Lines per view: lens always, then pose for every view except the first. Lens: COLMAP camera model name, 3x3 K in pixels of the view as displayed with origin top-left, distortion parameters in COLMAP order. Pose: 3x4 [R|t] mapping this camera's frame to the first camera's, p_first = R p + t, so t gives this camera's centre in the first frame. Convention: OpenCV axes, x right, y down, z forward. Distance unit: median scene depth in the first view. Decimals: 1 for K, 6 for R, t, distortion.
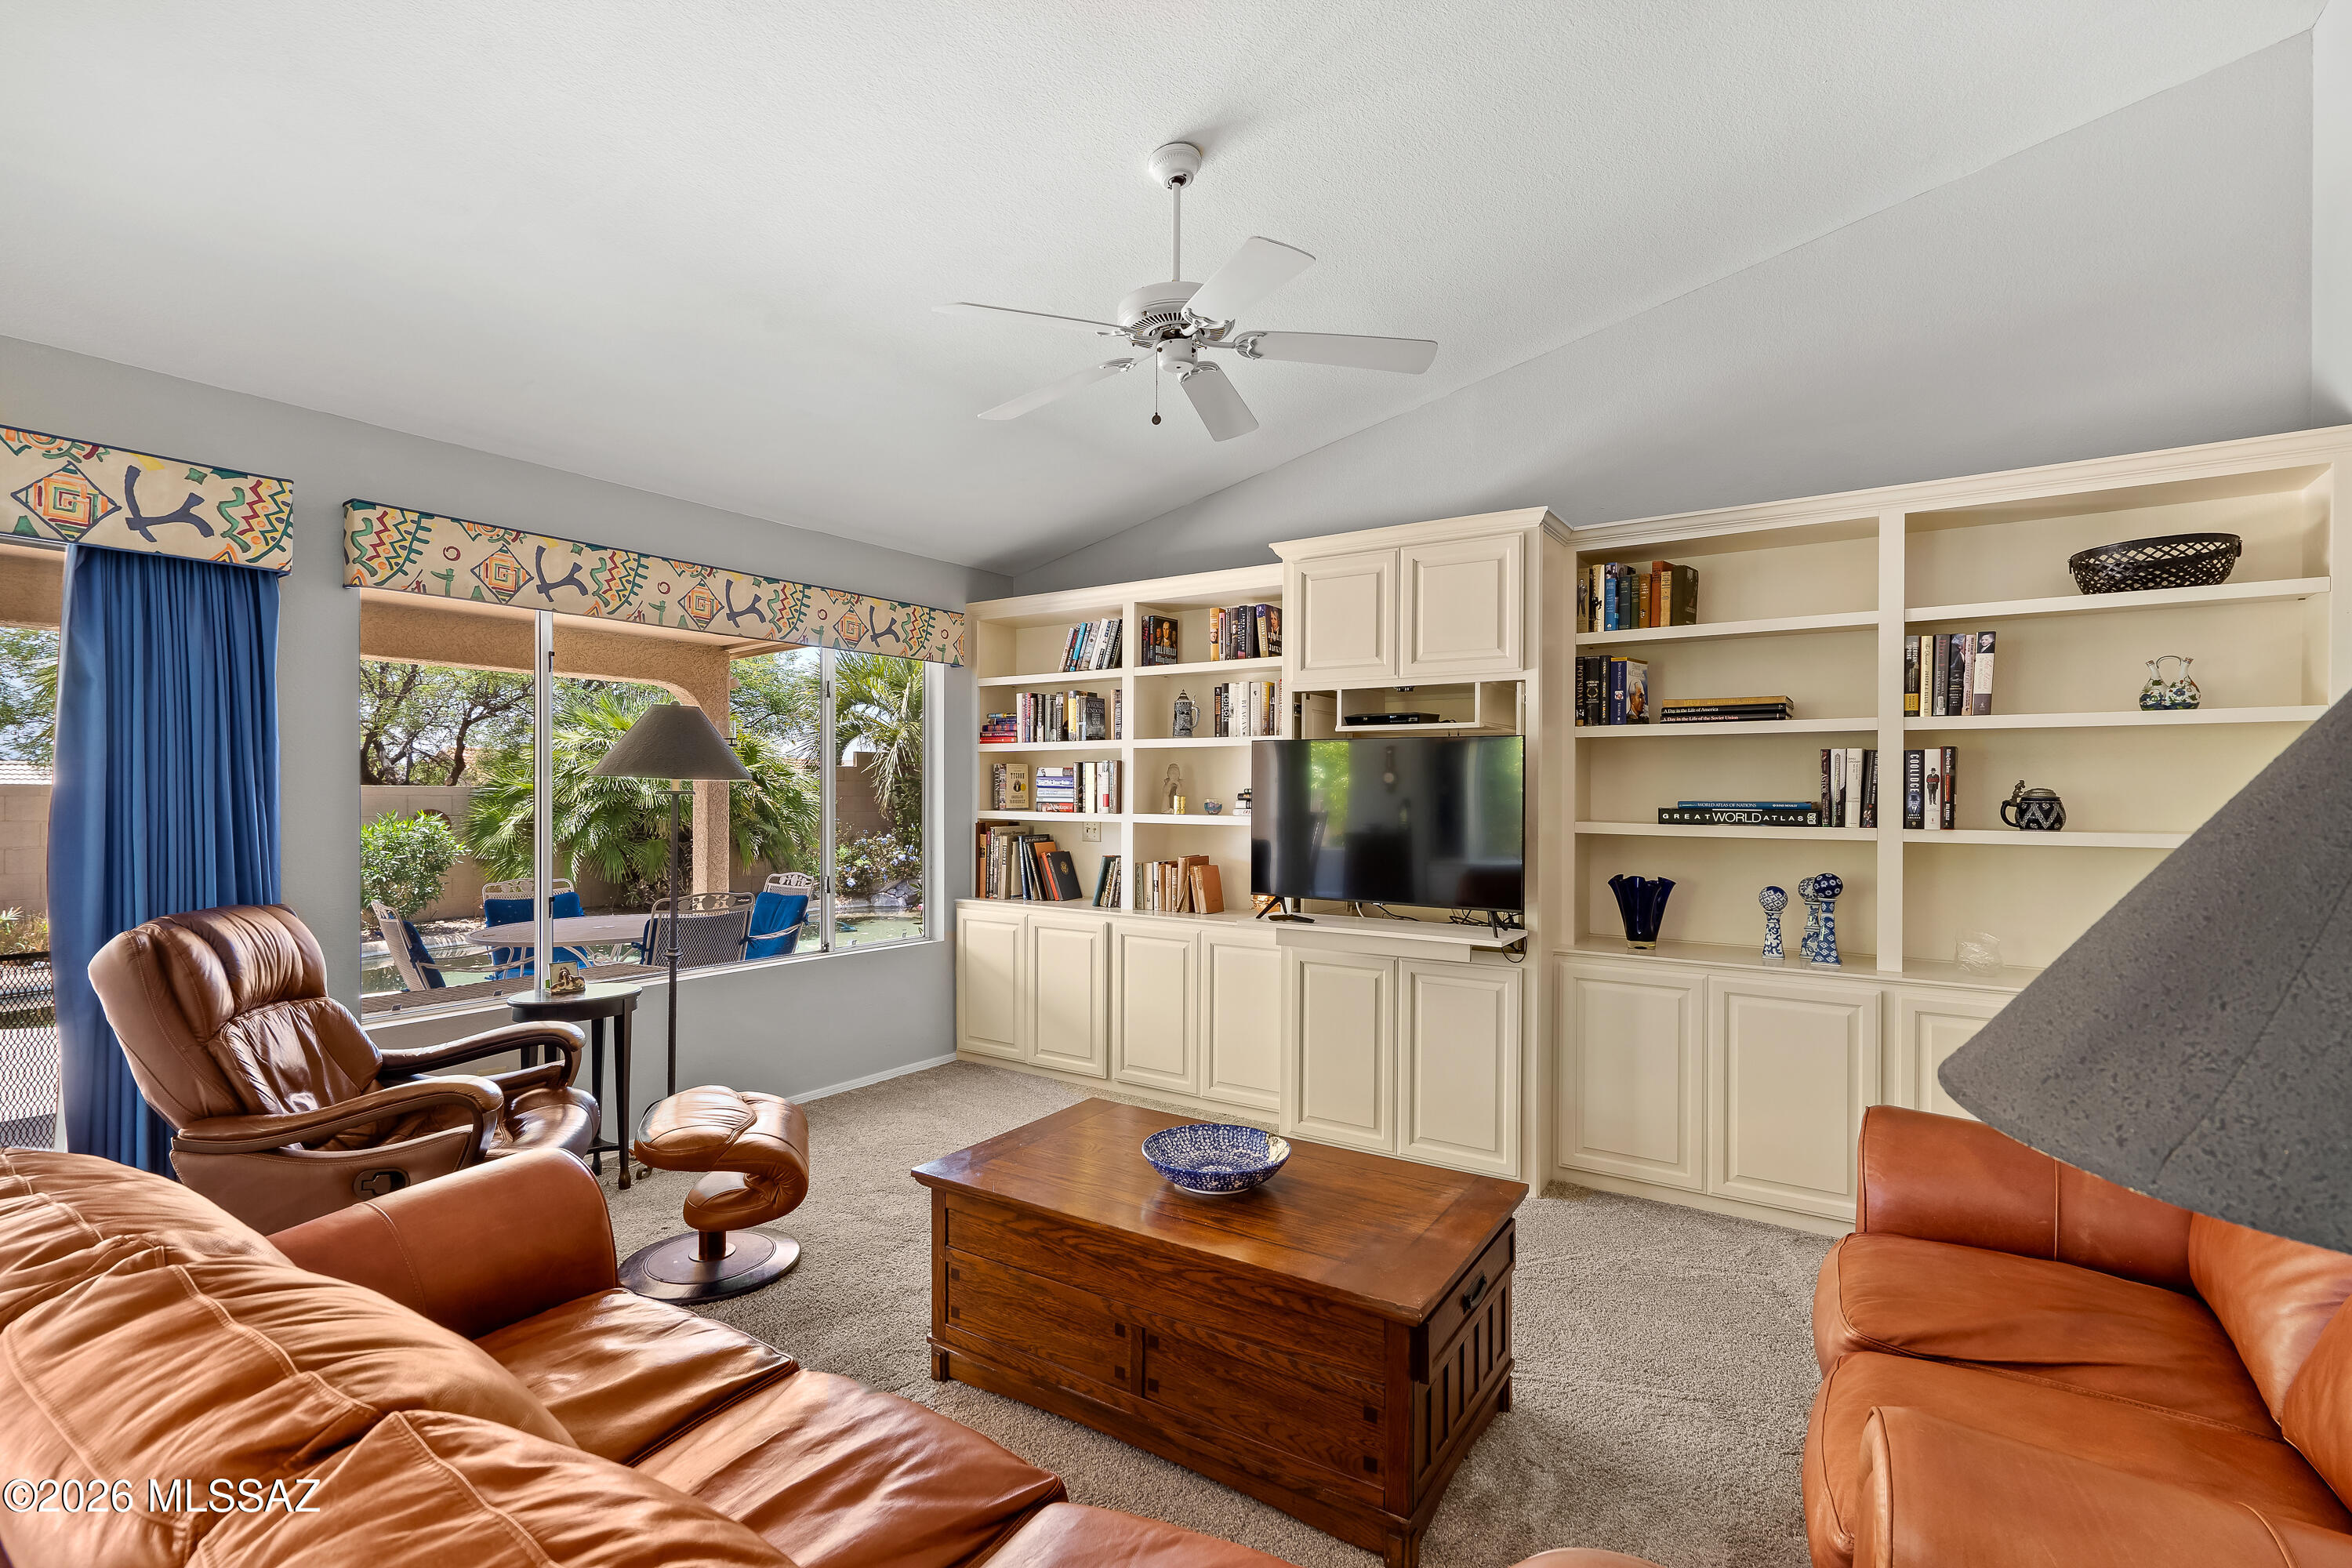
lens RADIAL K [[1060.5, 0, 1184.1], [0, 1060.5, 768.2], [0, 0, 1]] dist [-0.002050, -0.000367]
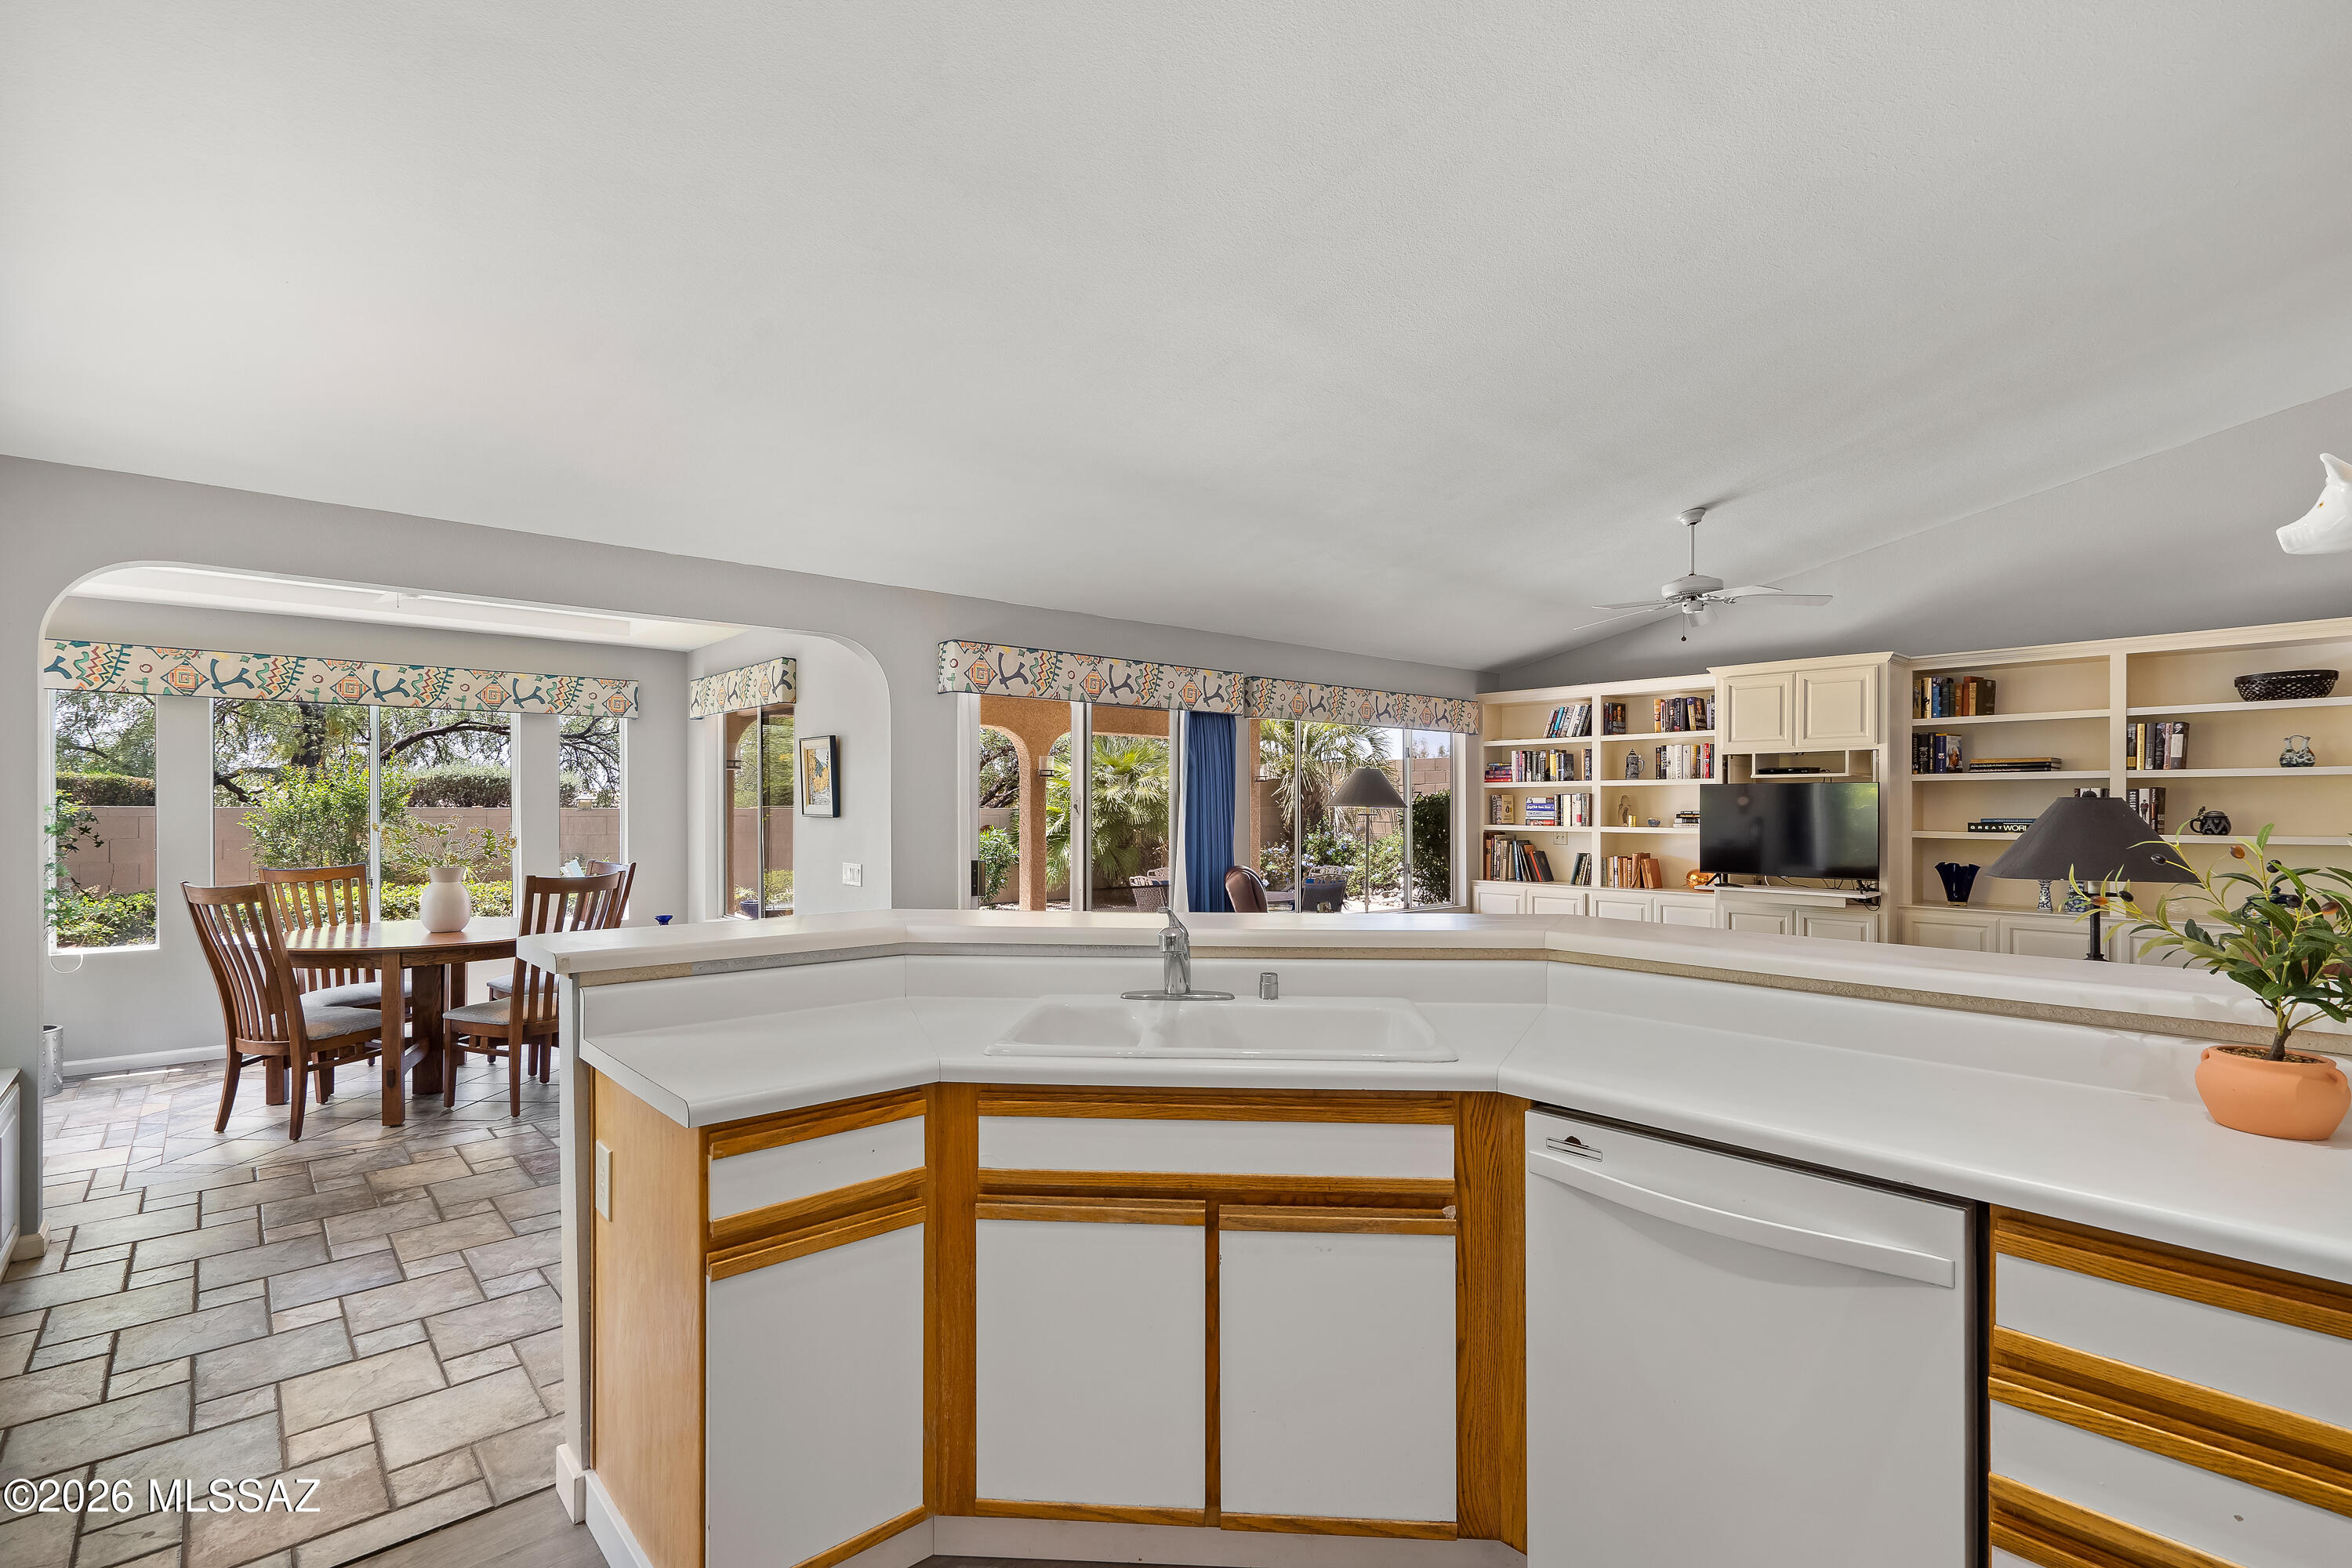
lens RADIAL K [[1079.5, 0, 1162.7], [0, 1079.5, 794.2], [0, 0, 1]] dist [0.000534, 0.000237]
pose [[0.965136, -0.005854, -0.261683, -0.311148], [0.007586, 0.999955, 0.005609, -0.024615], [0.261638, -0.007399, 0.965138, -0.908869]]
